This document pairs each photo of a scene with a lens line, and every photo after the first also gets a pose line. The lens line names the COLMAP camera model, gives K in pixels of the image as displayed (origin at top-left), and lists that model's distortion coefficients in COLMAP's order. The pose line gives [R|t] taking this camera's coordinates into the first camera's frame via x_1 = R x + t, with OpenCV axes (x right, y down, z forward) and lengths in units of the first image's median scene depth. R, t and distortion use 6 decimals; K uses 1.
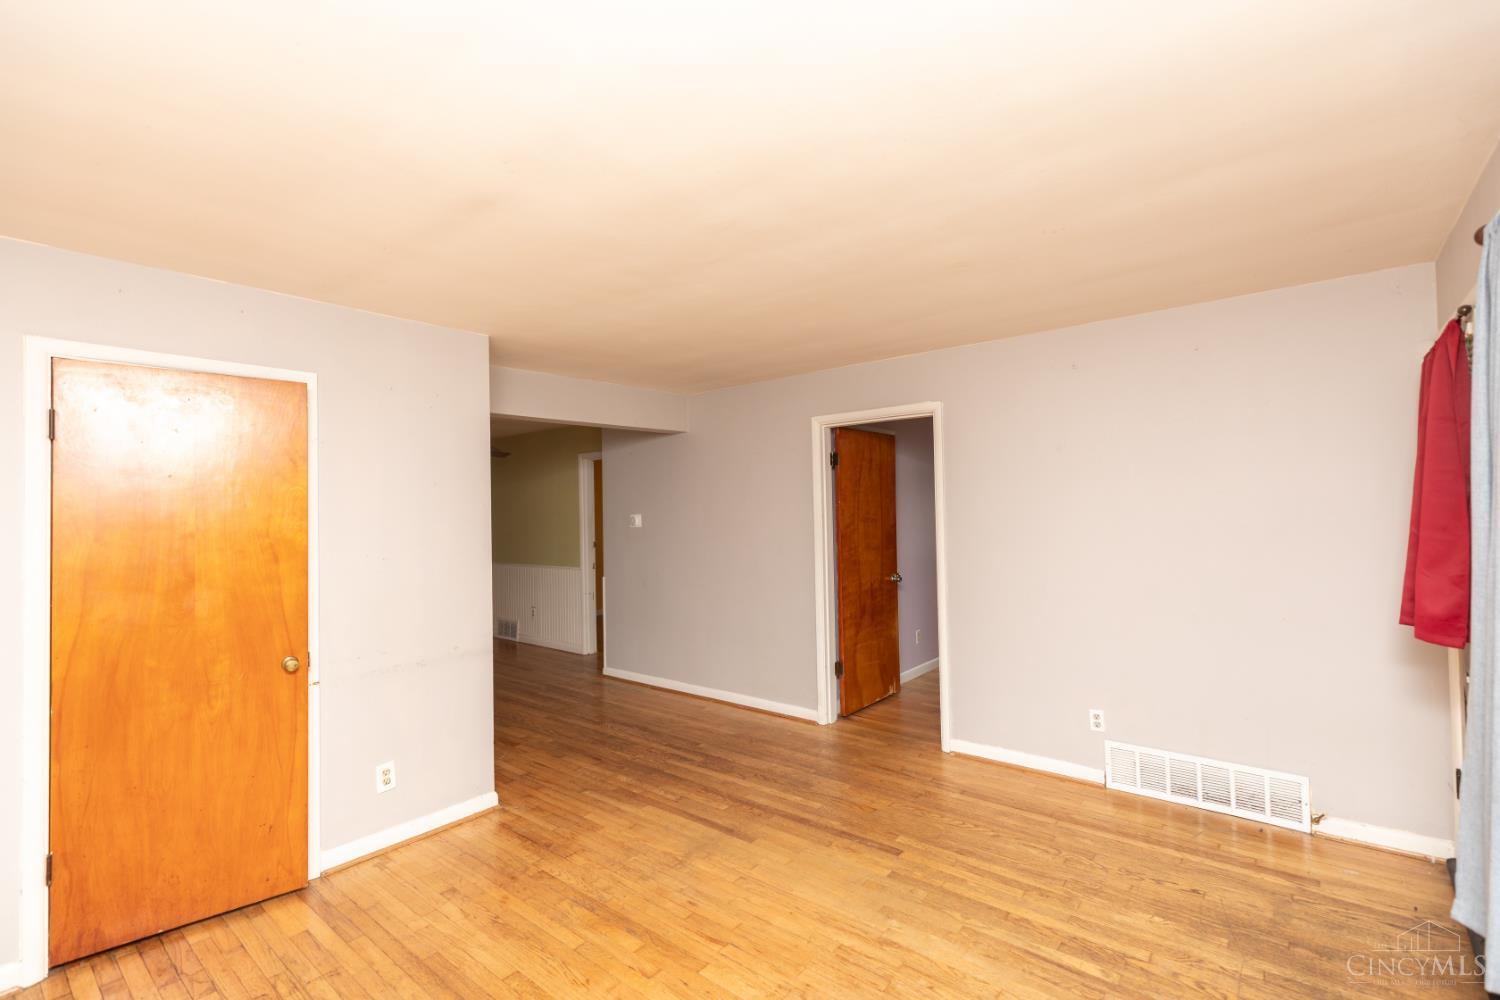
lens RADIAL K [[669.7, 0, 754.4], [0, 669.7, 500.7], [0, 0, 1]] dist [0.008562, -0.000354]
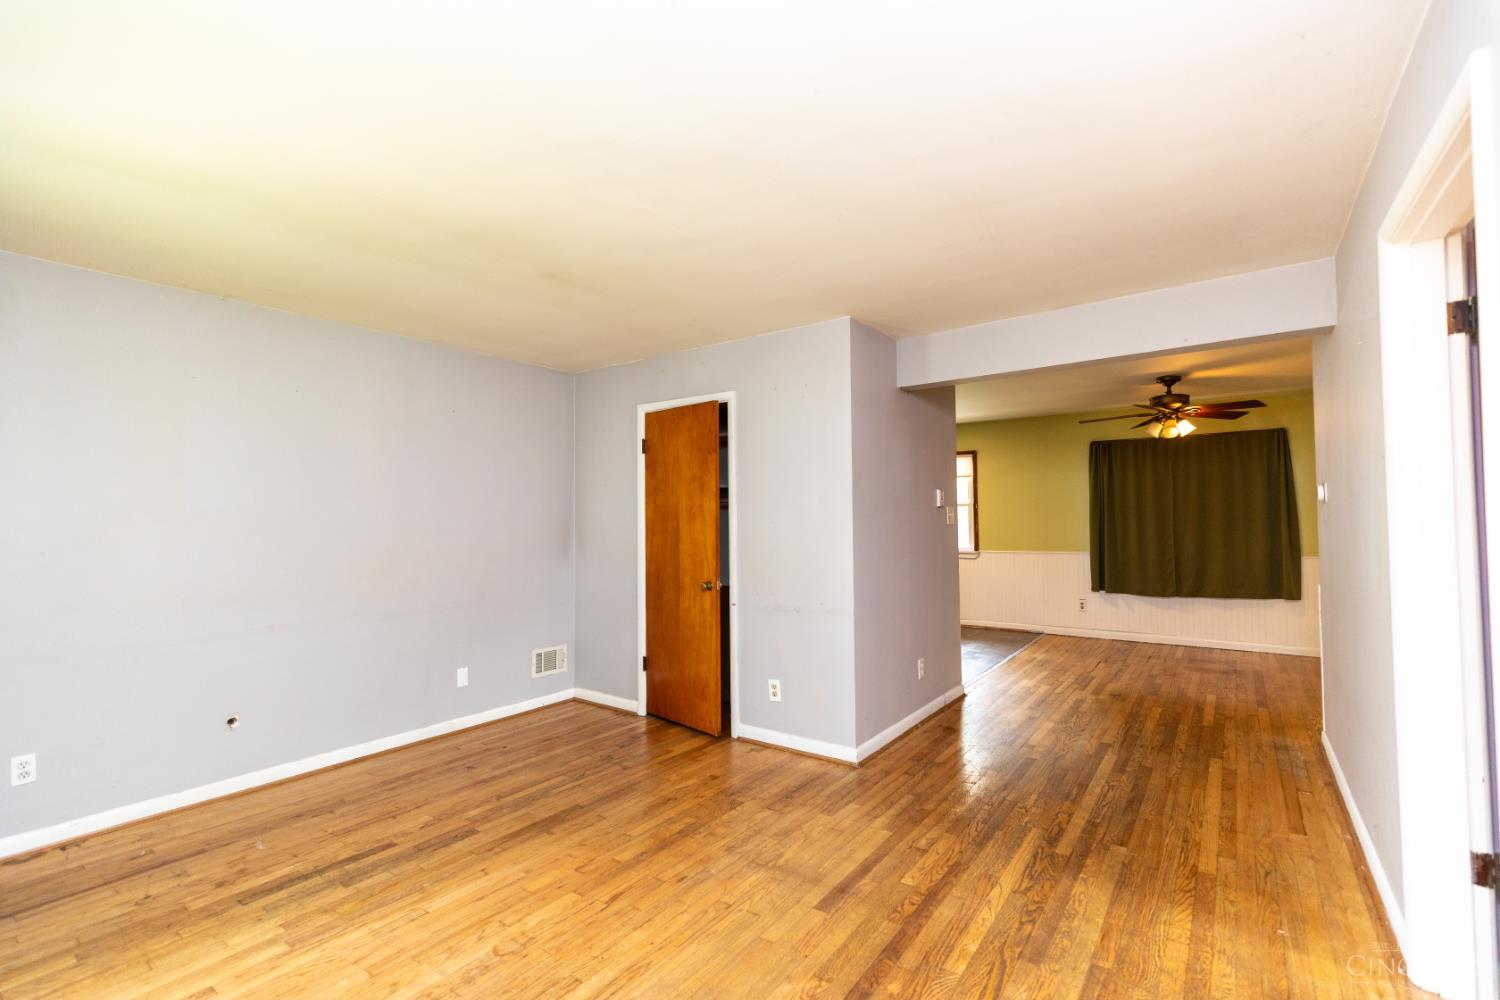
lens RADIAL K [[669.7, 0, 754.4], [0, 669.7, 500.7], [0, 0, 1]] dist [0.008562, -0.000354]
pose [[0.067151, -0.010460, -0.997688, 0.629034], [0.023085, 0.999694, -0.008927, 0.048004], [0.997476, -0.022432, 0.067372, 0.750431]]
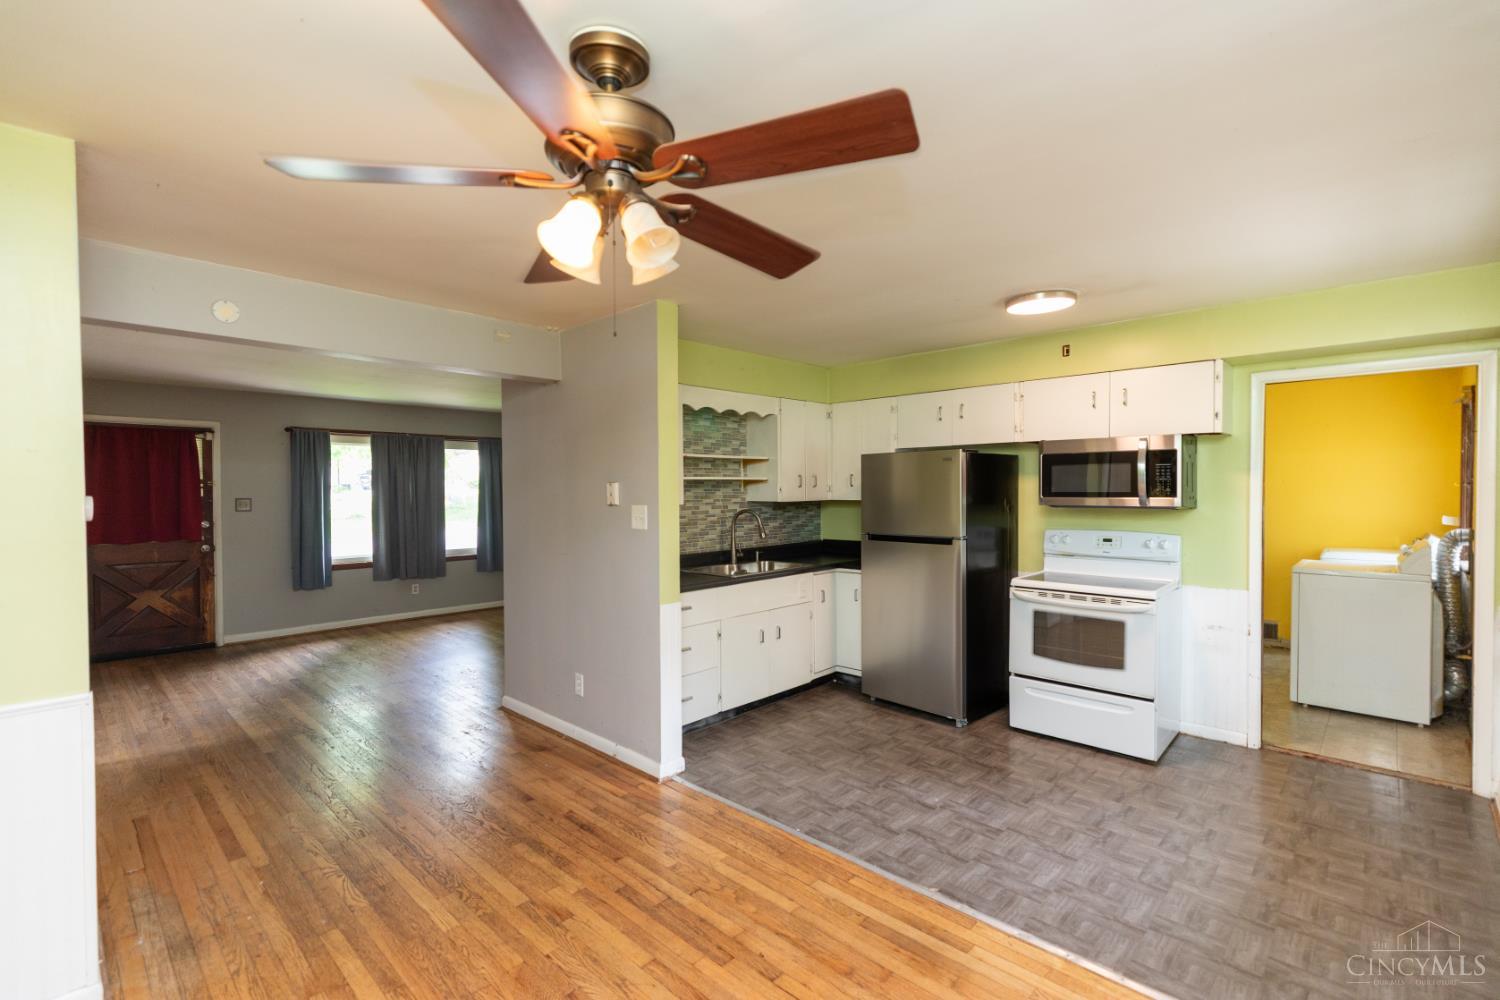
lens RADIAL K [[669.7, 0, 754.4], [0, 669.7, 500.7], [0, 0, 1]] dist [0.008562, -0.000354]
pose [[-0.997598, 0.020624, 0.066131, -0.951048], [0.020747, 0.999784, 0.001174, 0.050383], [-0.066093, 0.002543, -0.997810, 2.221715]]
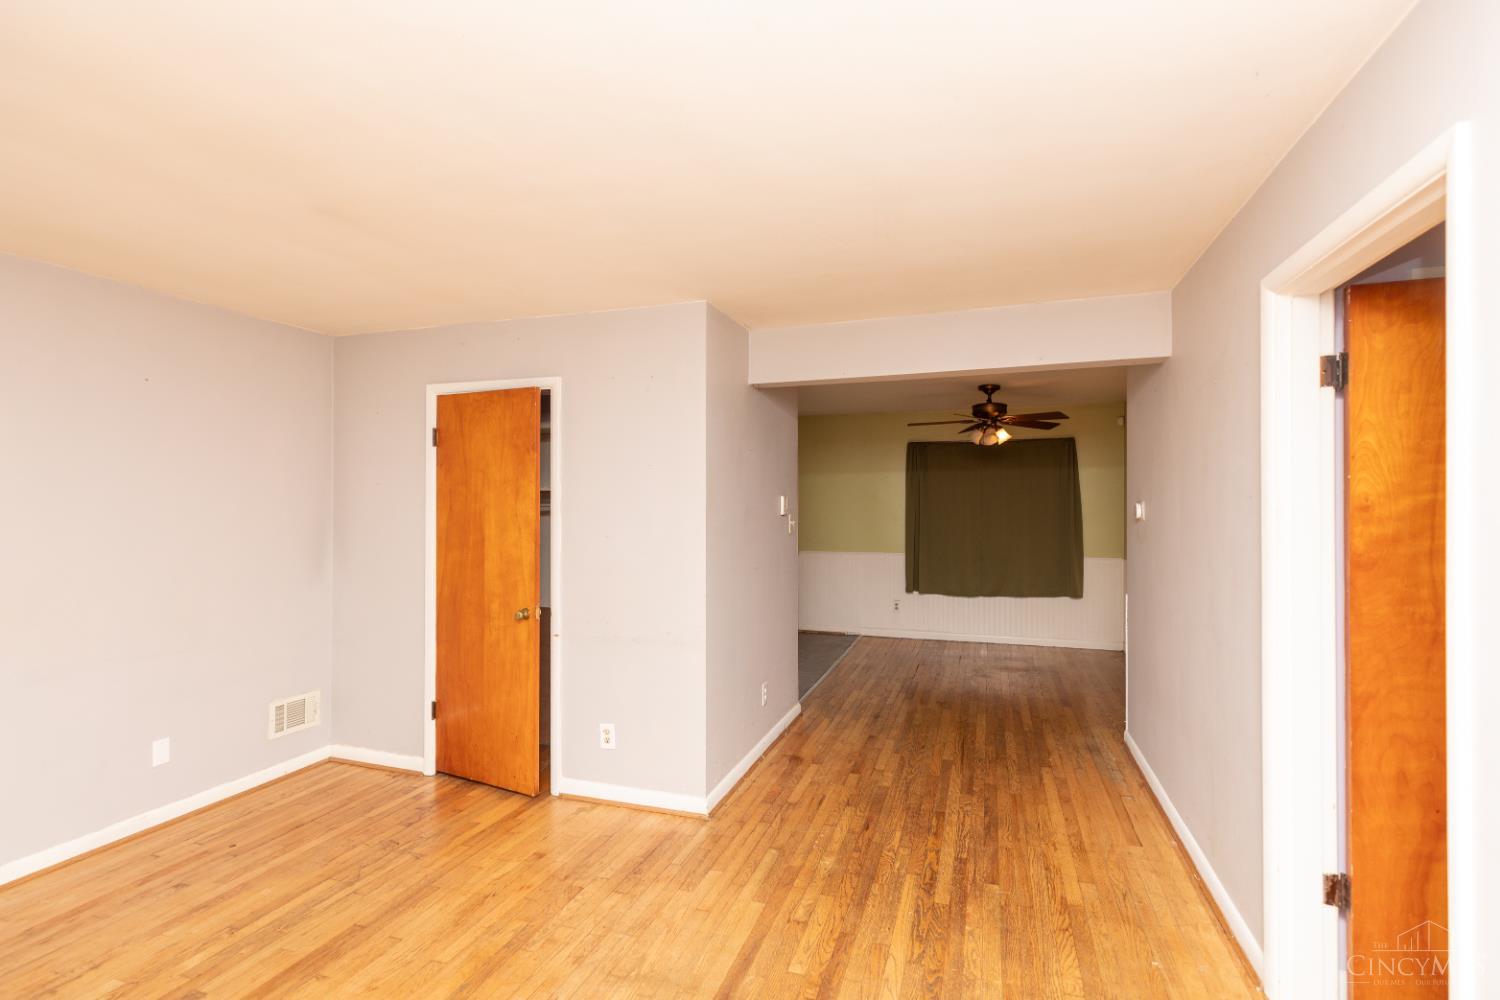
lens RADIAL K [[718.1, 0, 750.0], [0, 718.1, 500.0], [0, 0, 1]] dist [0.009916, -0.001391]
pose [[0.358465, 0.014753, -0.933426, 0.528511], [0.006295, 0.999814, 0.018220, 0.005971], [0.933522, -0.012407, 0.358306, 0.682233]]
